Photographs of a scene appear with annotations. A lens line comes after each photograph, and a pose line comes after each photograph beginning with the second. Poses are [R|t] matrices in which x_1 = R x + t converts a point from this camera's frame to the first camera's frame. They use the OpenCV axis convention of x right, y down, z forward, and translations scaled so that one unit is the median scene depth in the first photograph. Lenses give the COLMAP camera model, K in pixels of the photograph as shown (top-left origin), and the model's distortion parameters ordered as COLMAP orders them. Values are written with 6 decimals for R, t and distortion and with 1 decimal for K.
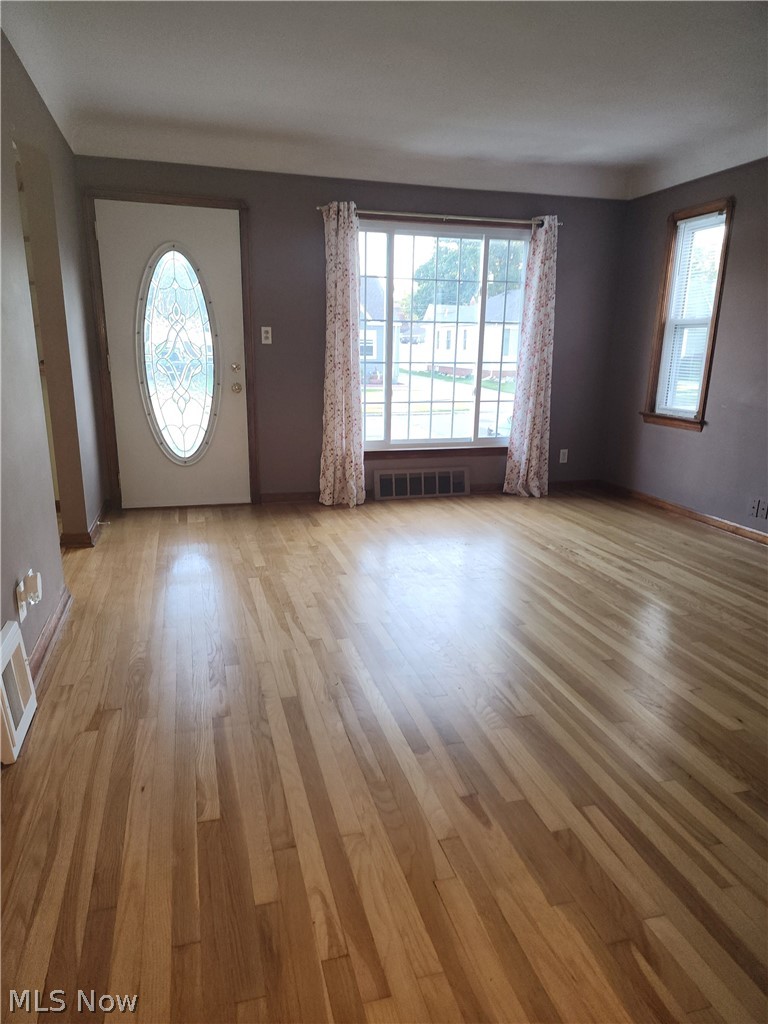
lens RADIAL K [[680.9, 0, 381.9], [0, 680.9, 513.3], [0, 0, 1]] dist [0.052257, -0.029778]
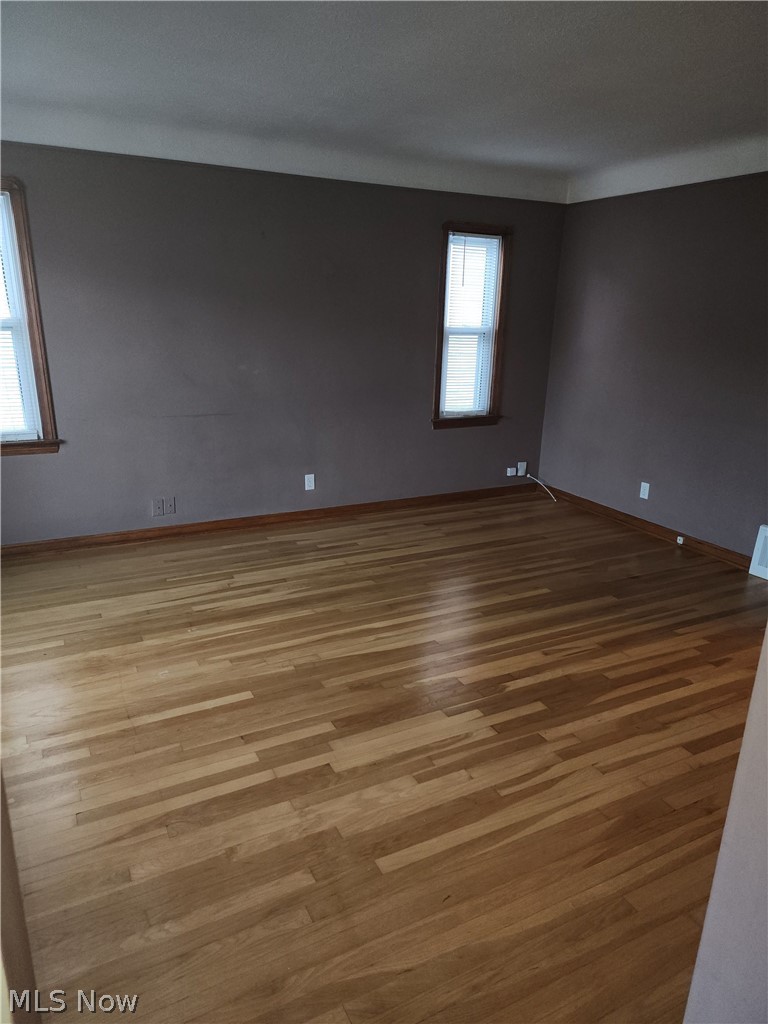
lens RADIAL K [[680.9, 0, 381.0], [0, 680.9, 511.4], [0, 0, 1]] dist [0.052257, -0.029778]
pose [[-0.198185, -0.298753, 0.933525, -0.538633], [0.209216, 0.917574, 0.338064, -0.306150], [-0.957576, 0.262308, -0.119346, 0.864774]]
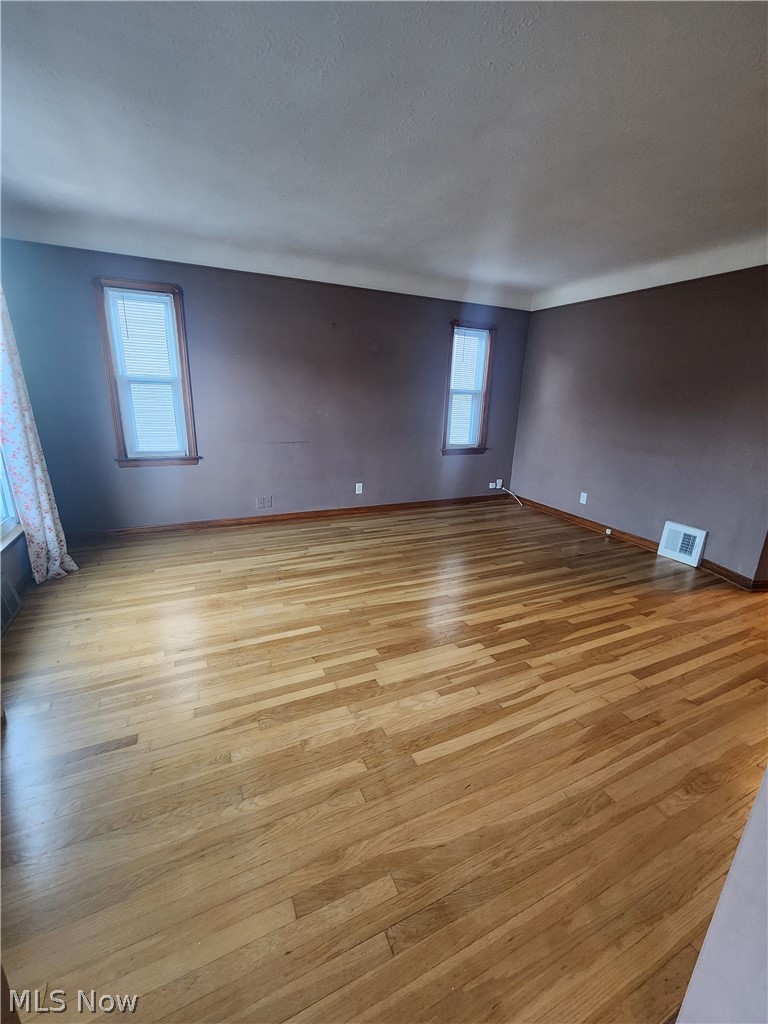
lens RADIAL K [[422.0, 0, 383.7], [0, 422.0, 506.8], [0, 0, 1]] dist [-0.005845, 0.000815]
pose [[-0.158500, -0.278869, 0.947159, -0.464353], [0.203078, 0.929568, 0.307673, -0.260851], [-0.966249, 0.241113, -0.090704, 0.880373]]
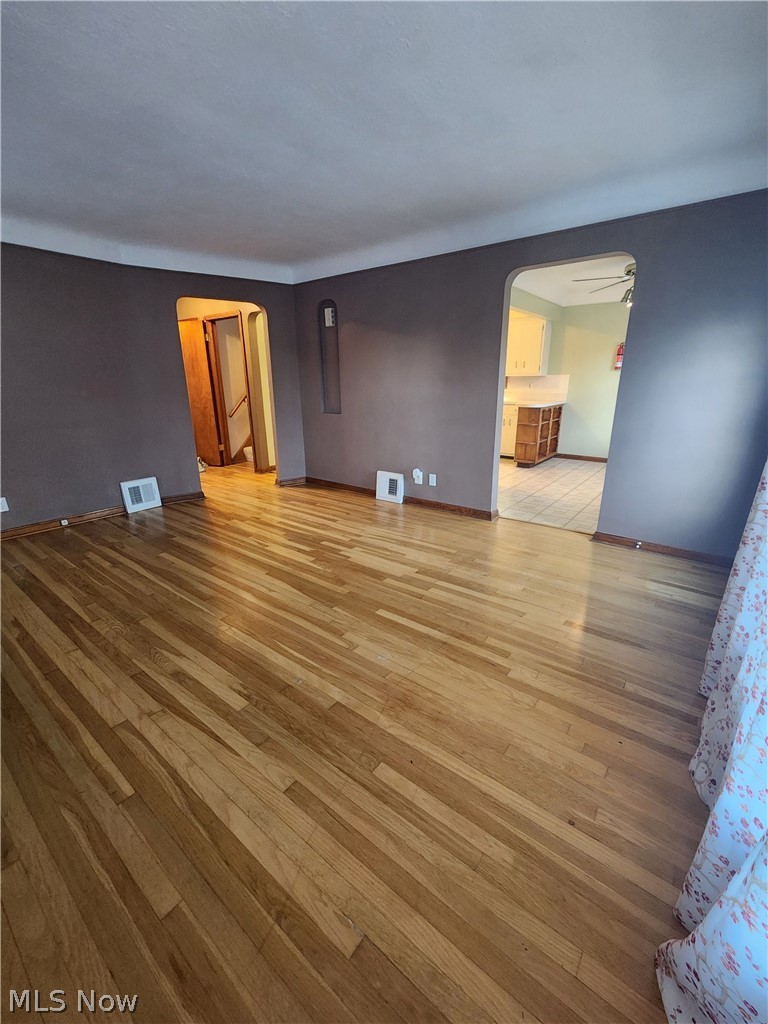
lens RADIAL K [[422.0, 0, 383.8], [0, 422.0, 515.5], [0, 0, 1]] dist [-0.005845, 0.000815]
pose [[-0.807951, 0.171468, -0.563750, 0.381739], [-0.146840, 0.867954, 0.474440, -0.334316], [0.570661, 0.466106, -0.676086, 1.301466]]
